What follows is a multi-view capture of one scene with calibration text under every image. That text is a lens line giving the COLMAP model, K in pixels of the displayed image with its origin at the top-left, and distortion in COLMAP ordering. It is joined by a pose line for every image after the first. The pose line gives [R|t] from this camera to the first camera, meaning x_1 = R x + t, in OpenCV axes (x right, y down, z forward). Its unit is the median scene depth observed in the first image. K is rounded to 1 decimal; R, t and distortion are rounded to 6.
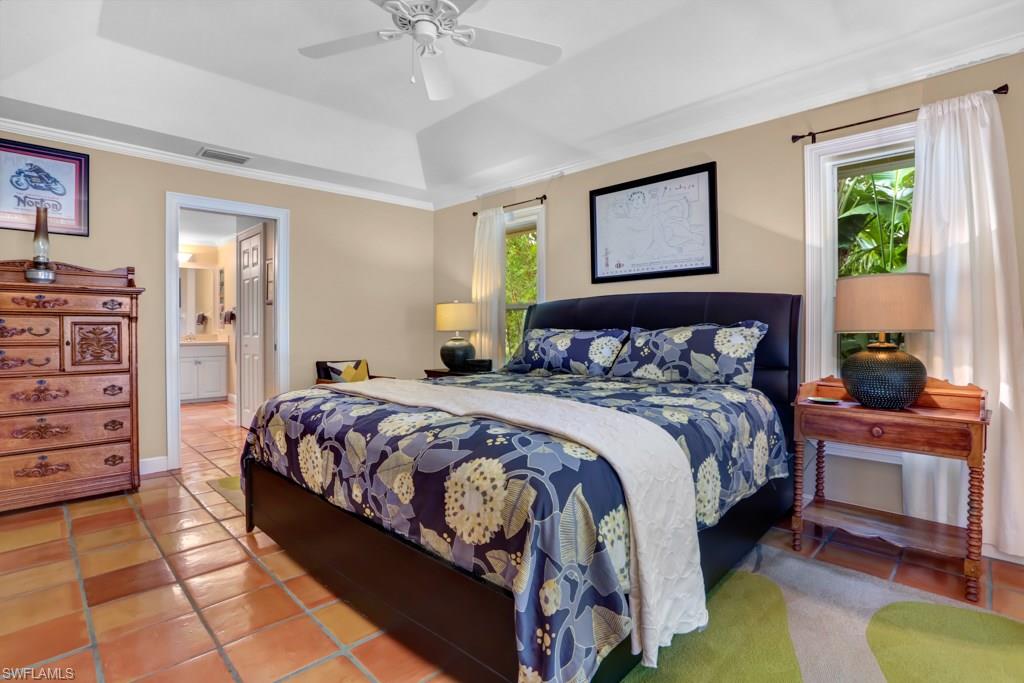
lens RADIAL K [[510.0, 0, 512.0], [0, 510.0, 341.5], [0, 0, 1]] dist [-0.084243, 0.041924]
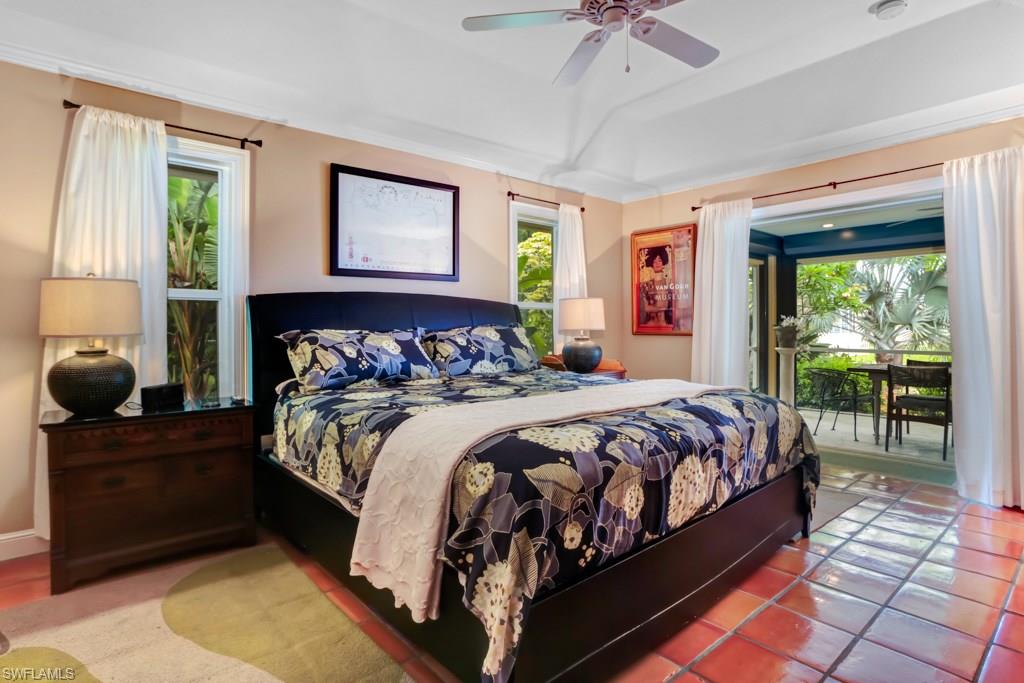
lens RADIAL K [[521.0, 0, 512.2], [0, 521.0, 325.4], [0, 0, 1]] dist [-0.035439, 0.000330]
pose [[0.085634, 0.009244, 0.996284, -0.762765], [0.035353, 0.999299, -0.012310, -0.013513], [-0.995699, 0.036276, 0.085247, 0.743053]]
